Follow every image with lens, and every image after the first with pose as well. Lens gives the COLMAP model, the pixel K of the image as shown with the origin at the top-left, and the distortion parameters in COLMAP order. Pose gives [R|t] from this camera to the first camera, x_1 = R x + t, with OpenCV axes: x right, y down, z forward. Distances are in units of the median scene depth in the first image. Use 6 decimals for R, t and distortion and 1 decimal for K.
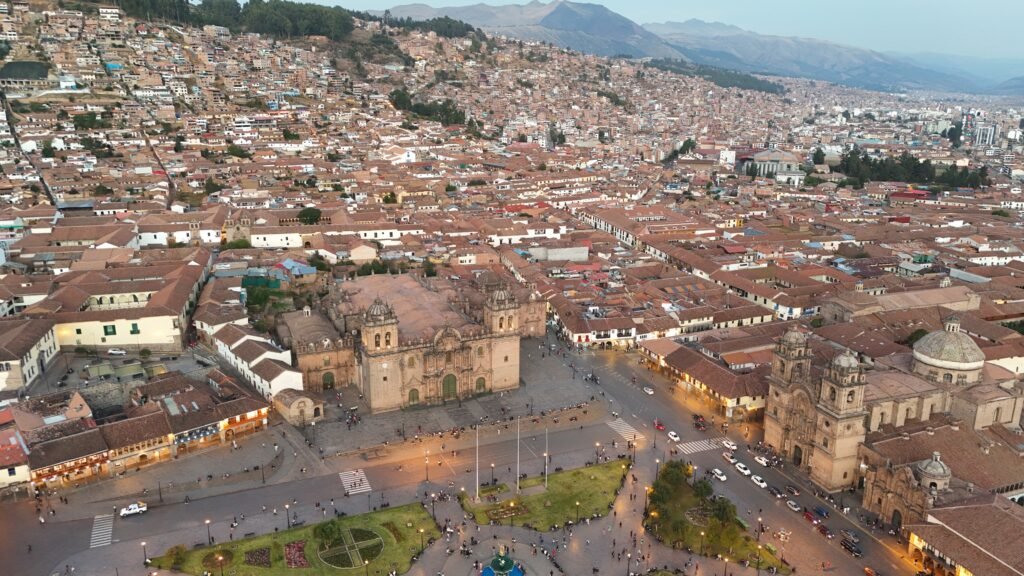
lens RADIAL K [[730.8, 0, 512.0], [0, 730.8, 288.0], [0, 0, 1]] dist [0.089197, -0.118509]
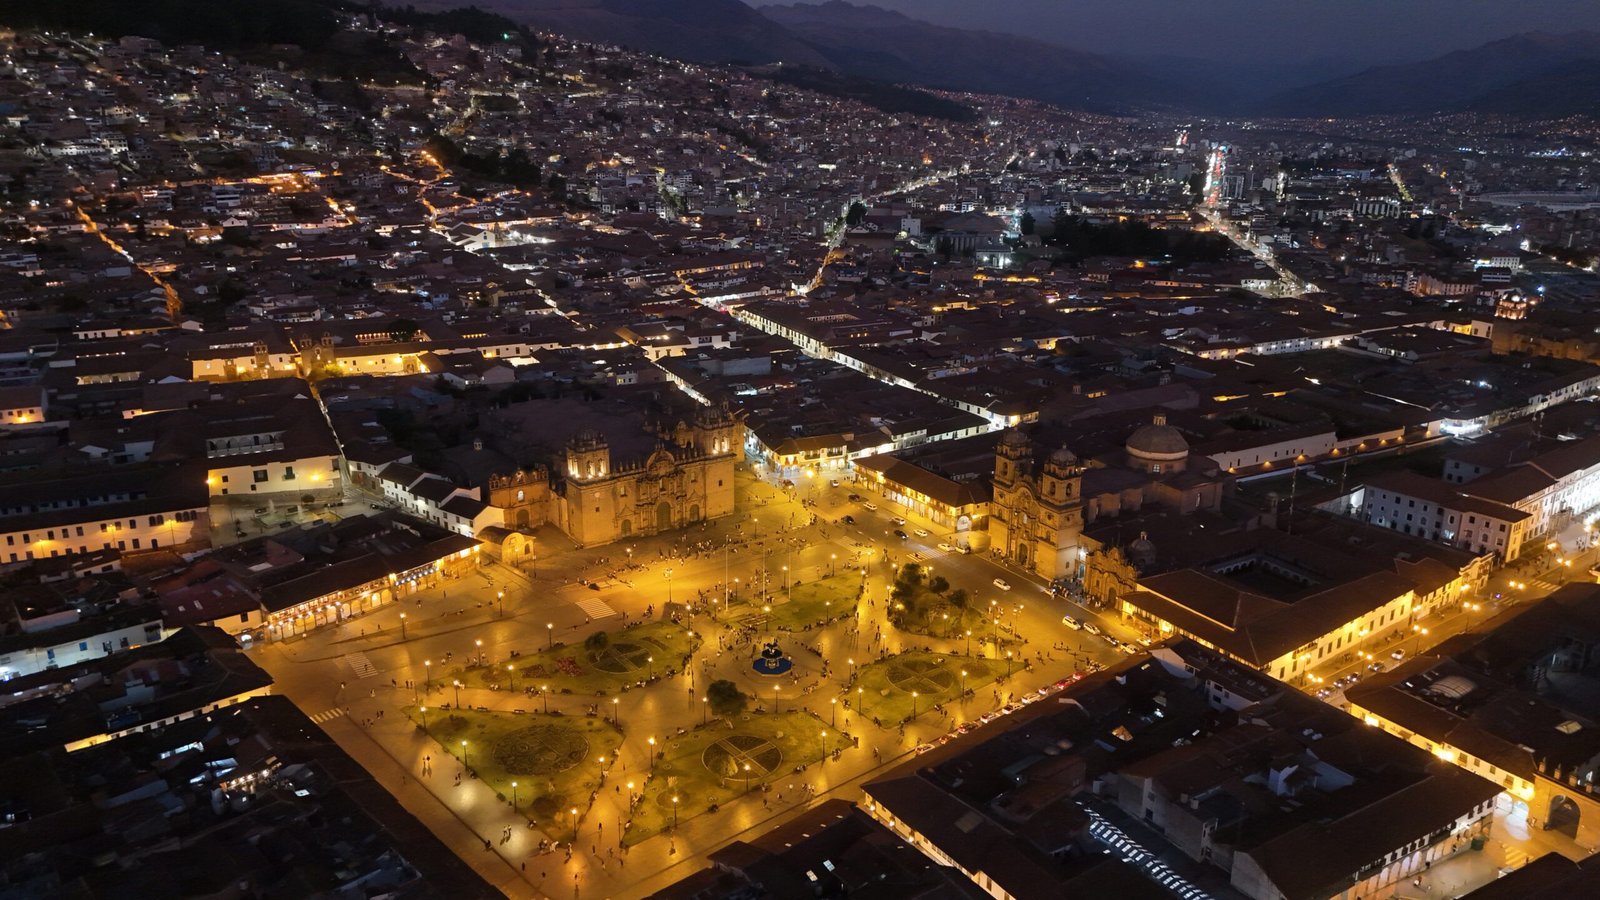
lens RADIAL K [[1141.9, 0, 800.0], [0, 1141.9, 450.0], [0, 0, 1]] dist [0.089197, -0.118509]
pose [[0.980375, -0.055524, 0.189162, -0.114133], [0.050748, 0.998261, 0.030007, 0.011660], [-0.190499, -0.019818, 0.981487, -0.269677]]
